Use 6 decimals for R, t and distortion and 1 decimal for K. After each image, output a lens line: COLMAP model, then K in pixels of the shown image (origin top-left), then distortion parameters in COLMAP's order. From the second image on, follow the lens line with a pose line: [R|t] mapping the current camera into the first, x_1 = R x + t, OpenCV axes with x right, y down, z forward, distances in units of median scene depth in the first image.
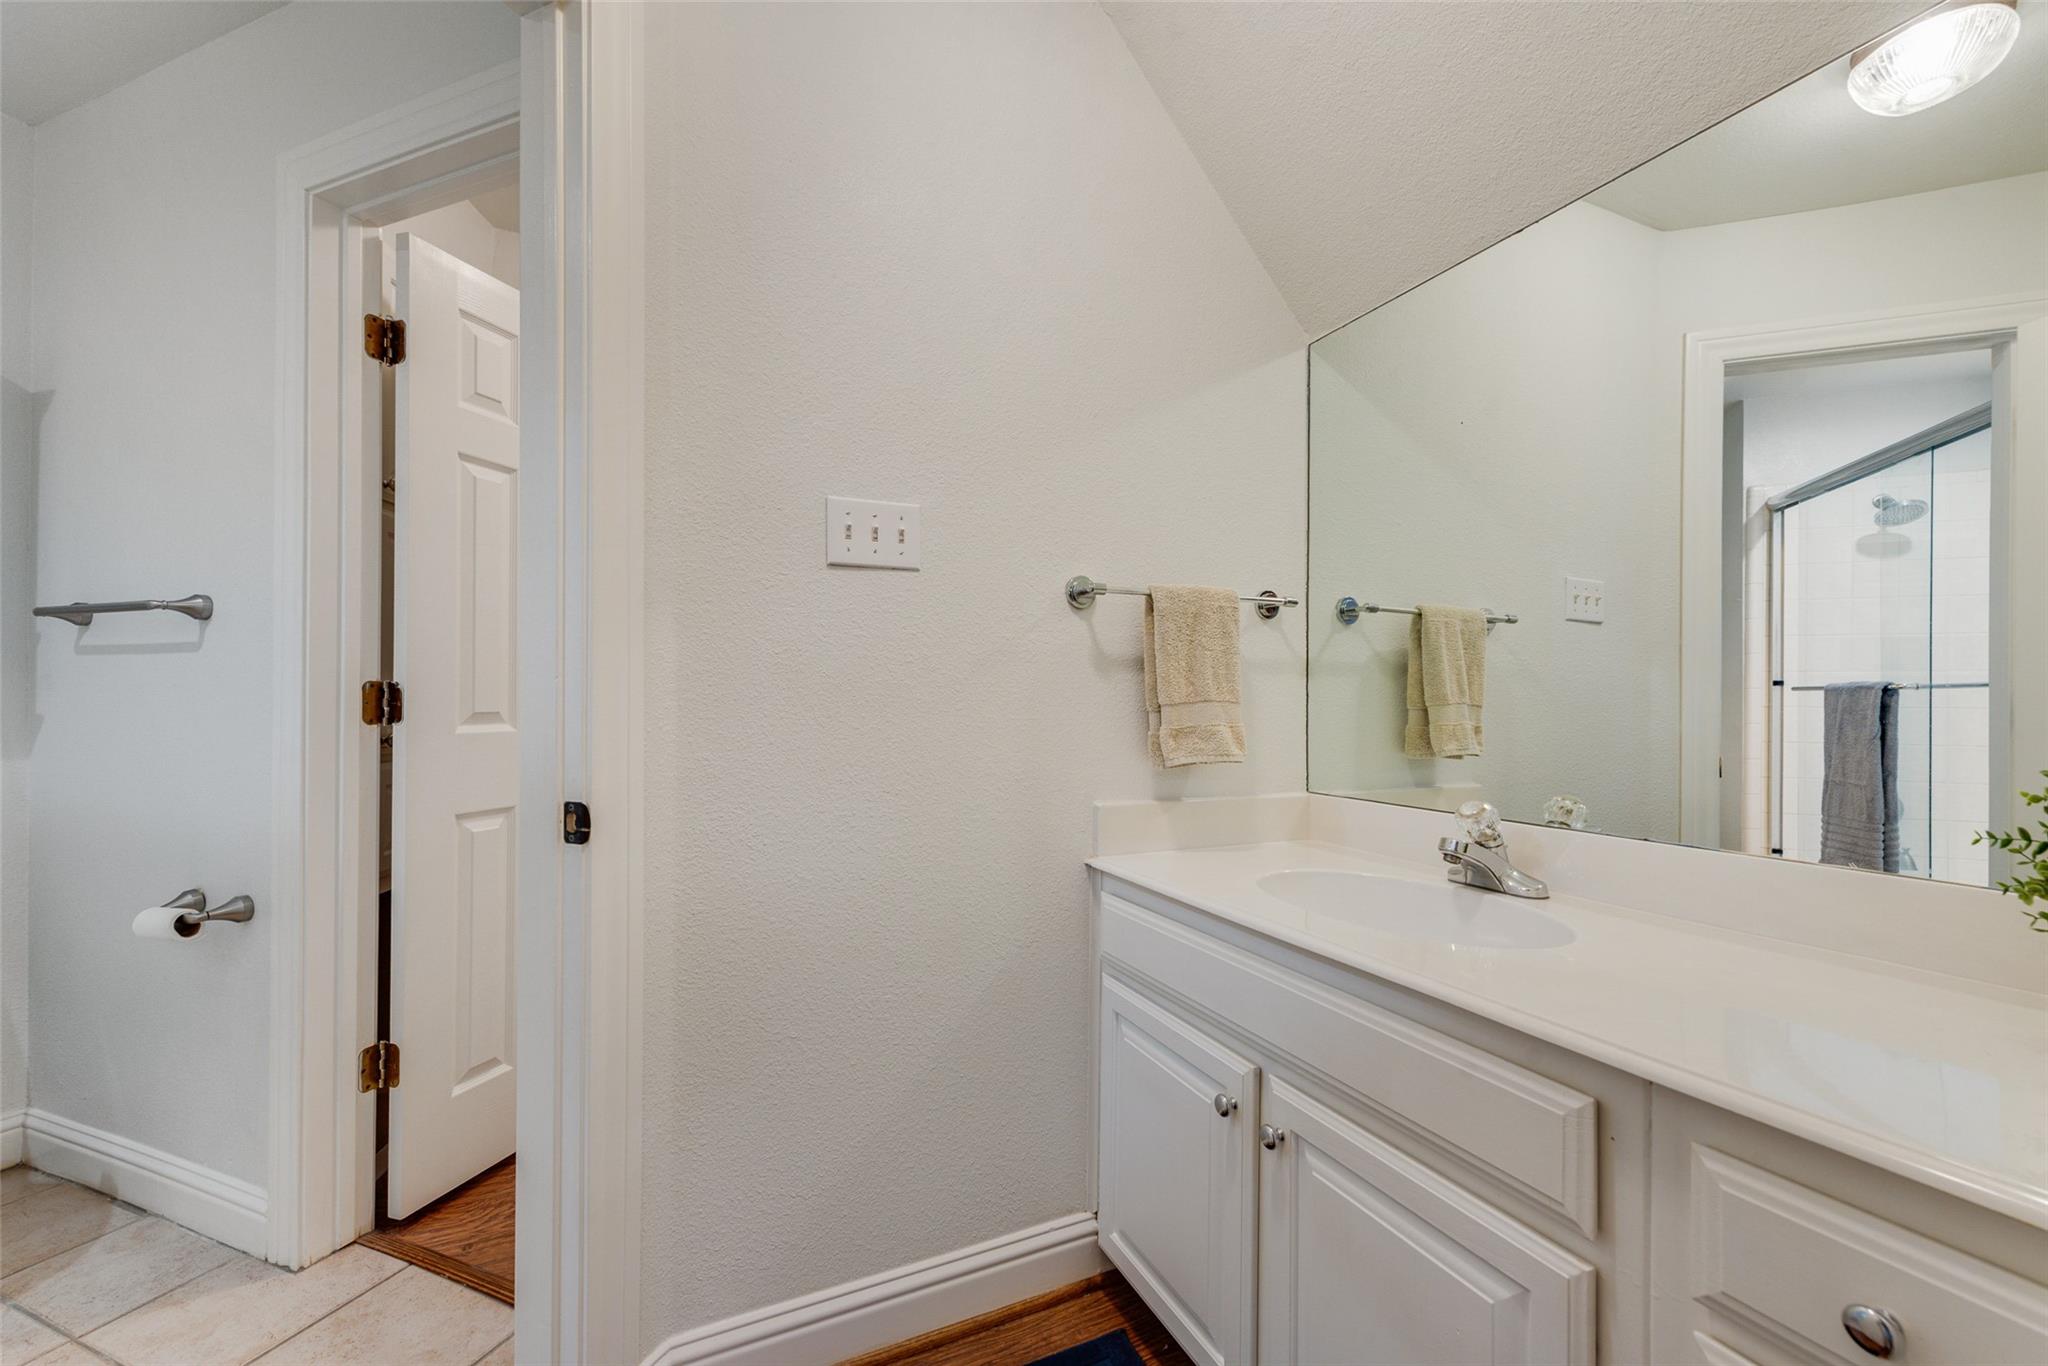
lens RADIAL K [[811.6, 0, 1023.7], [0, 811.6, 686.8], [0, 0, 1]] dist [0.009157, 0.000118]
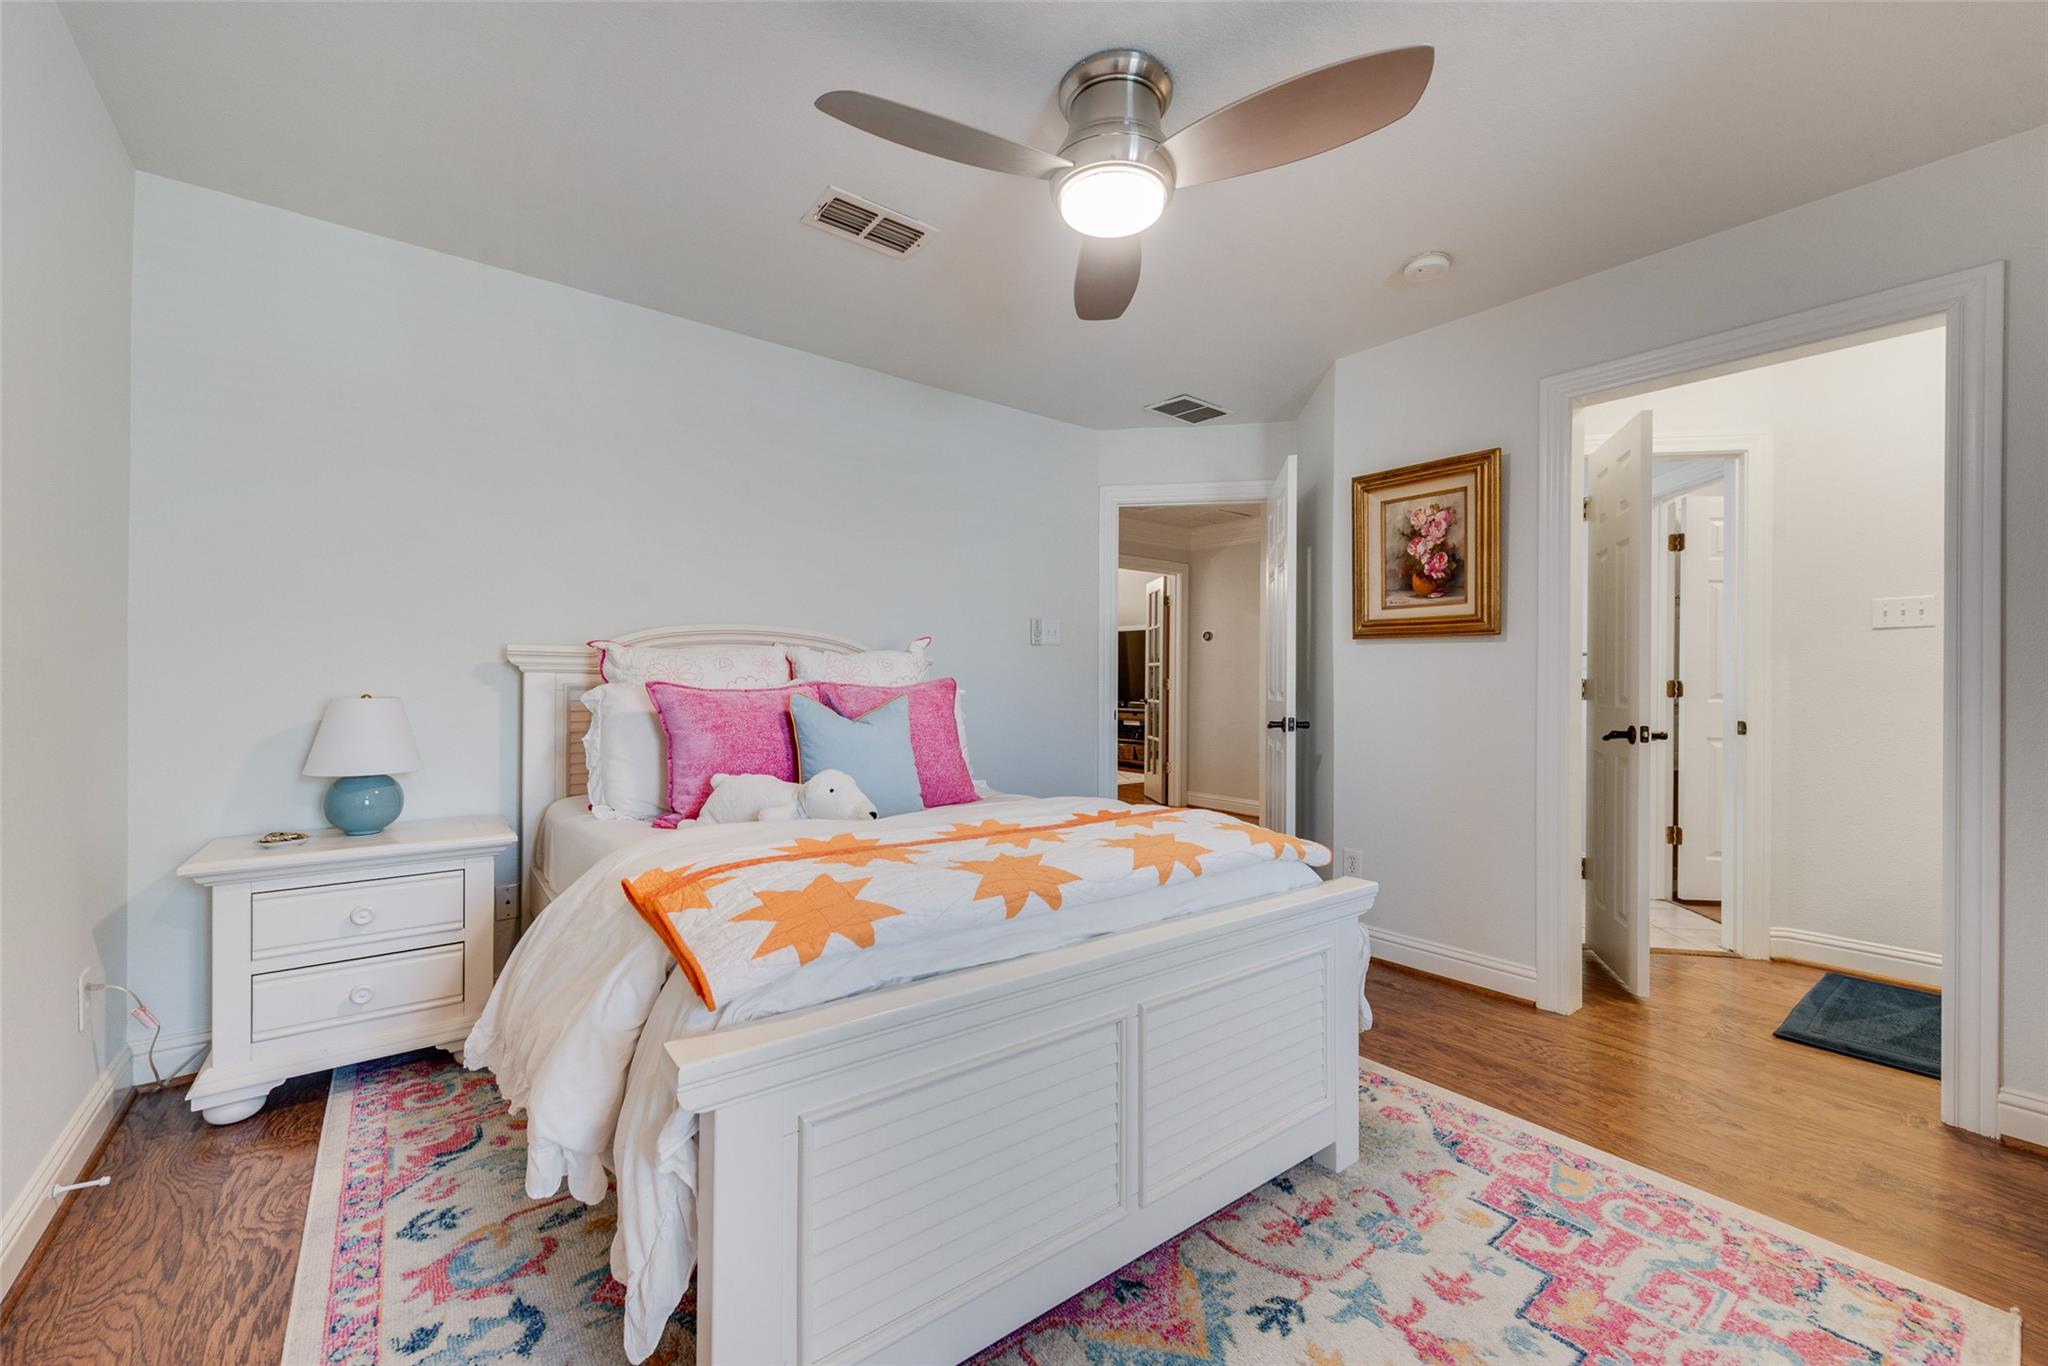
lens RADIAL K [[811.6, 0, 1025.1], [0, 811.6, 684.5], [0, 0, 1]] dist [0.009157, 0.000118]
pose [[0.234788, -0.000103, -0.972047, 1.195354], [-0.001485, 0.999999, -0.000464, 0.009707], [0.972046, 0.001552, 0.234787, -1.544607]]
